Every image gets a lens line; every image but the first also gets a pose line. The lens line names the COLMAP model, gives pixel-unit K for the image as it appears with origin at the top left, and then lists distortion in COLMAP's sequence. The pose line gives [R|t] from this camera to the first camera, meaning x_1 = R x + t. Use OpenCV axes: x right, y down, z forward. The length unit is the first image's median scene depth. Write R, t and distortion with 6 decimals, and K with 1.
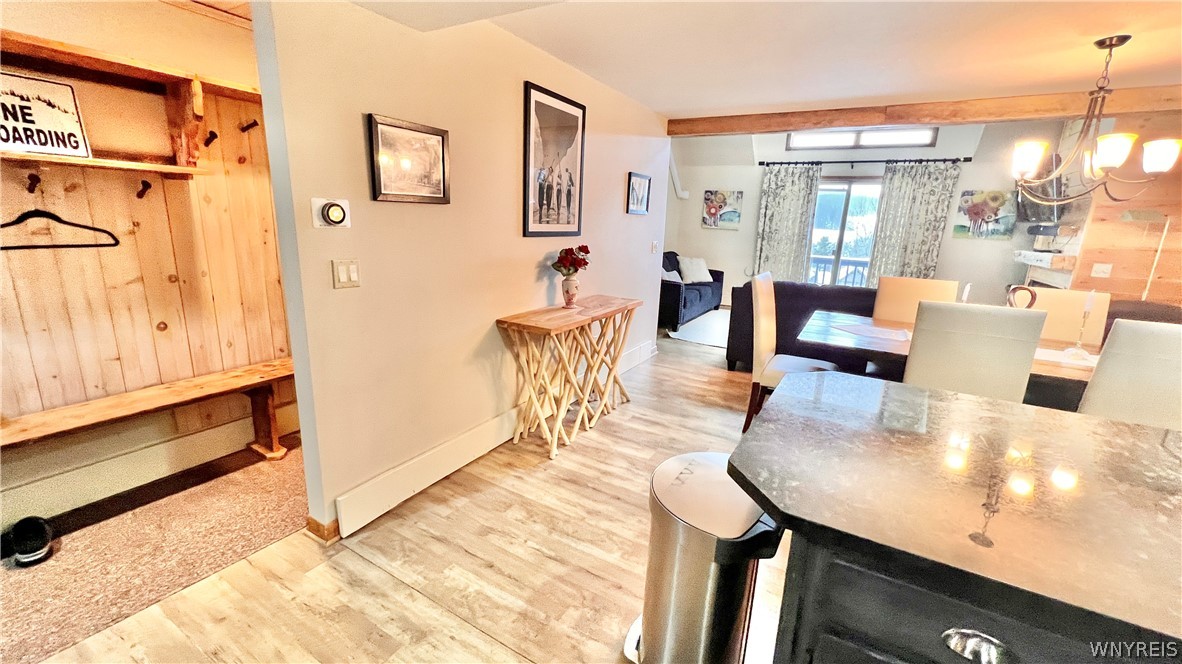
lens RADIAL K [[471.3, 0, 589.6], [0, 471.3, 330.3], [0, 0, 1]] dist [-0.000918, 0.000028]
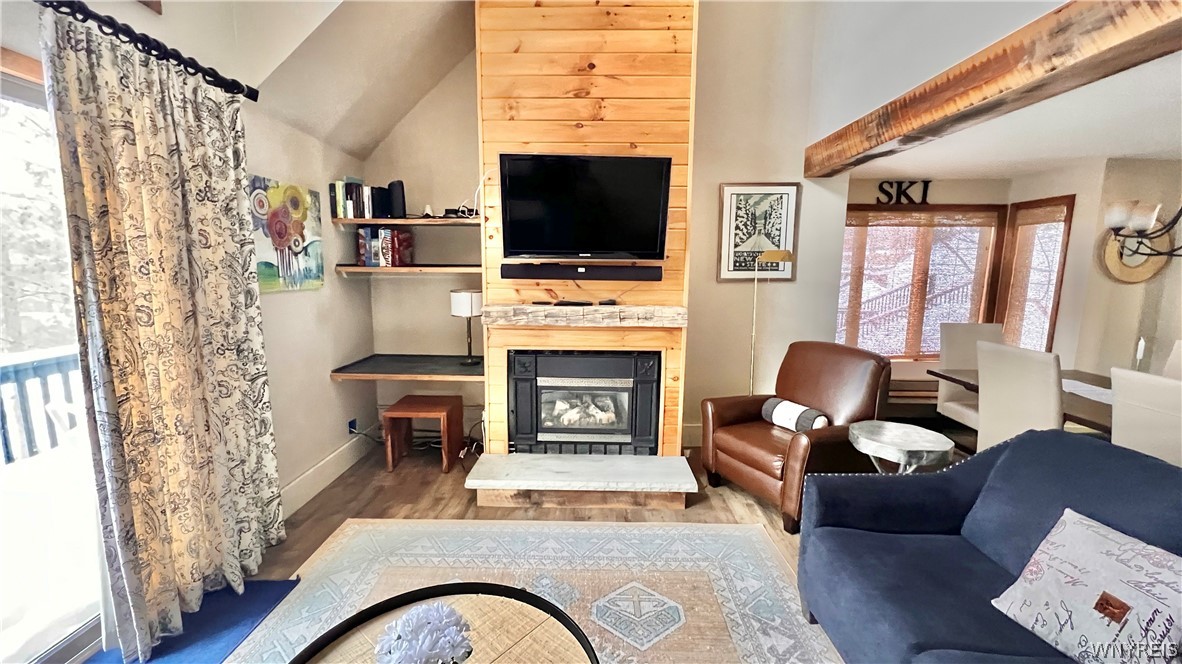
lens RADIAL K [[471.3, 0, 589.6], [0, 471.3, 329.6], [0, 0, 1]] dist [-0.000918, 0.000028]
pose [[-0.492987, -0.161525, 0.854911, 0.298555], [0.173711, 0.944557, 0.278633, -0.231583], [-0.852519, 0.285870, -0.437596, 0.951815]]
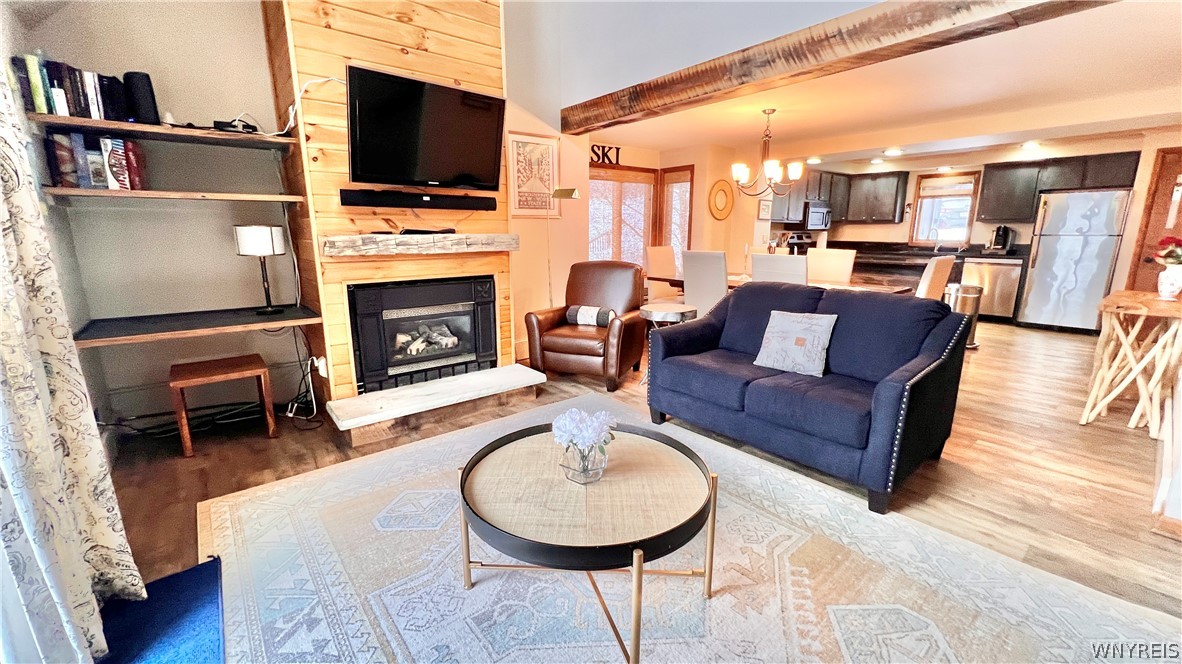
lens RADIAL K [[471.3, 0, 590.1], [0, 471.3, 329.2], [0, 0, 1]] dist [-0.000918, 0.000028]
pose [[-0.937259, -0.108125, 0.331442, 0.378263], [0.046217, 0.903766, 0.425525, -0.235374], [-0.345556, 0.414146, -0.842065, 1.141495]]
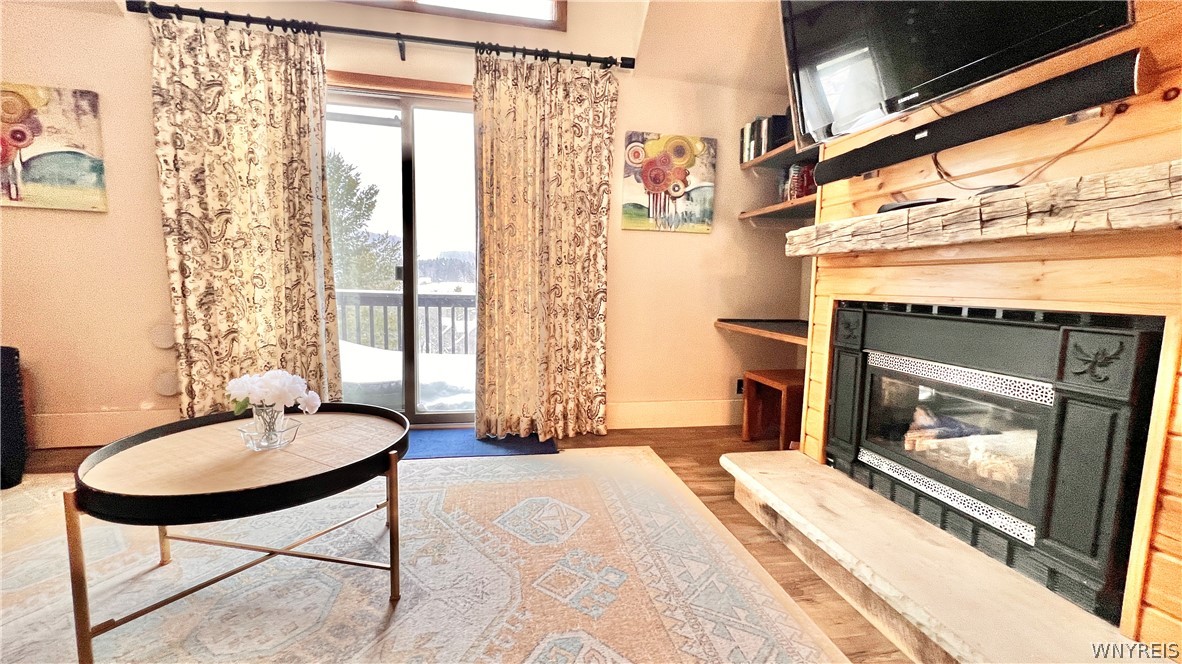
lens RADIAL K [[471.3, 0, 589.1], [0, 471.3, 329.5], [0, 0, 1]] dist [-0.000918, 0.000028]
pose [[0.750167, -0.087098, 0.655488, 0.426133], [0.160809, 0.985557, -0.053080, -0.078354], [-0.641397, 0.145227, 0.753338, 0.683166]]
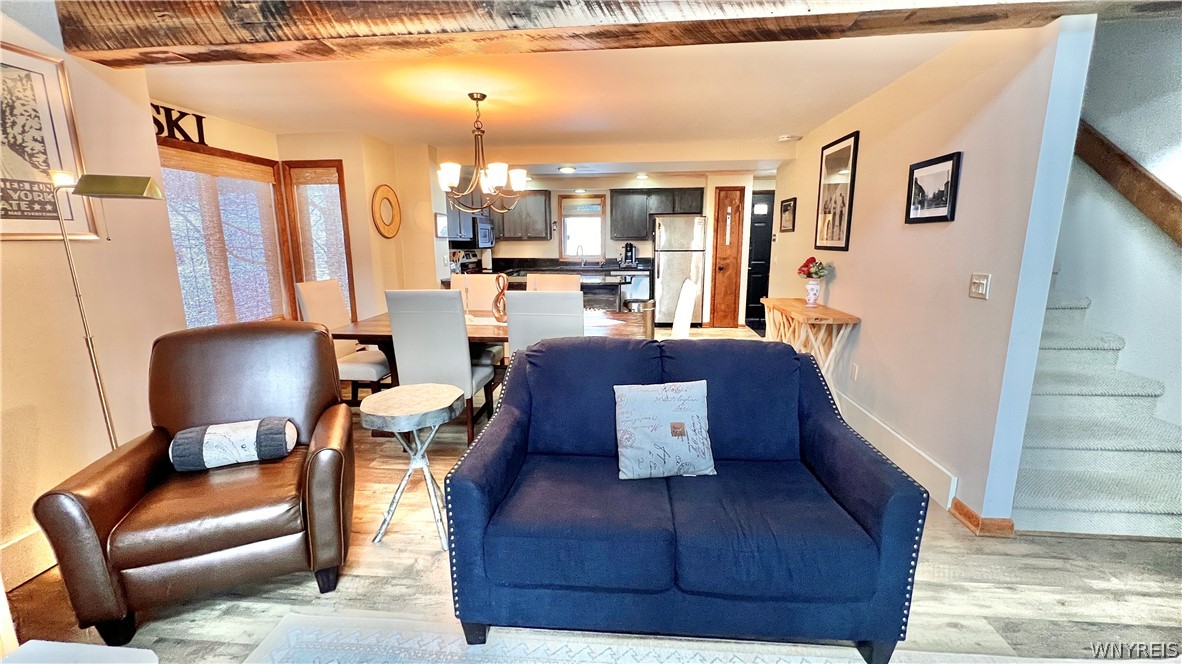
lens RADIAL K [[471.3, 0, 588.7], [0, 471.3, 329.1], [0, 0, 1]] dist [-0.000918, 0.000028]
pose [[-0.905593, 0.045838, -0.421663, 0.510593], [-0.126459, 0.919749, 0.371578, -0.192091], [0.404857, 0.389821, -0.827122, 0.912805]]
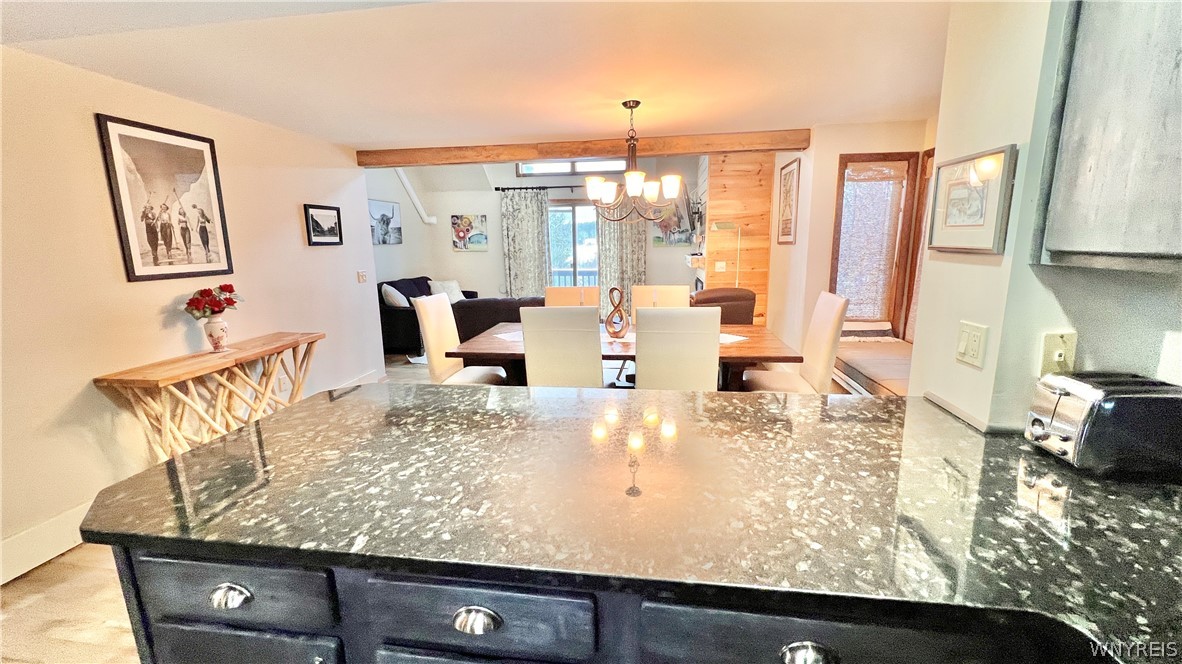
lens RADIAL K [[471.3, 0, 589.2], [0, 471.3, 329.7], [0, 0, 1]] dist [-0.000918, 0.000028]
pose [[0.924148, -0.124142, 0.361301, 0.151517], [0.139606, 0.990063, -0.016906, 0.013166], [-0.355612, 0.066063, 0.932296, -0.064722]]
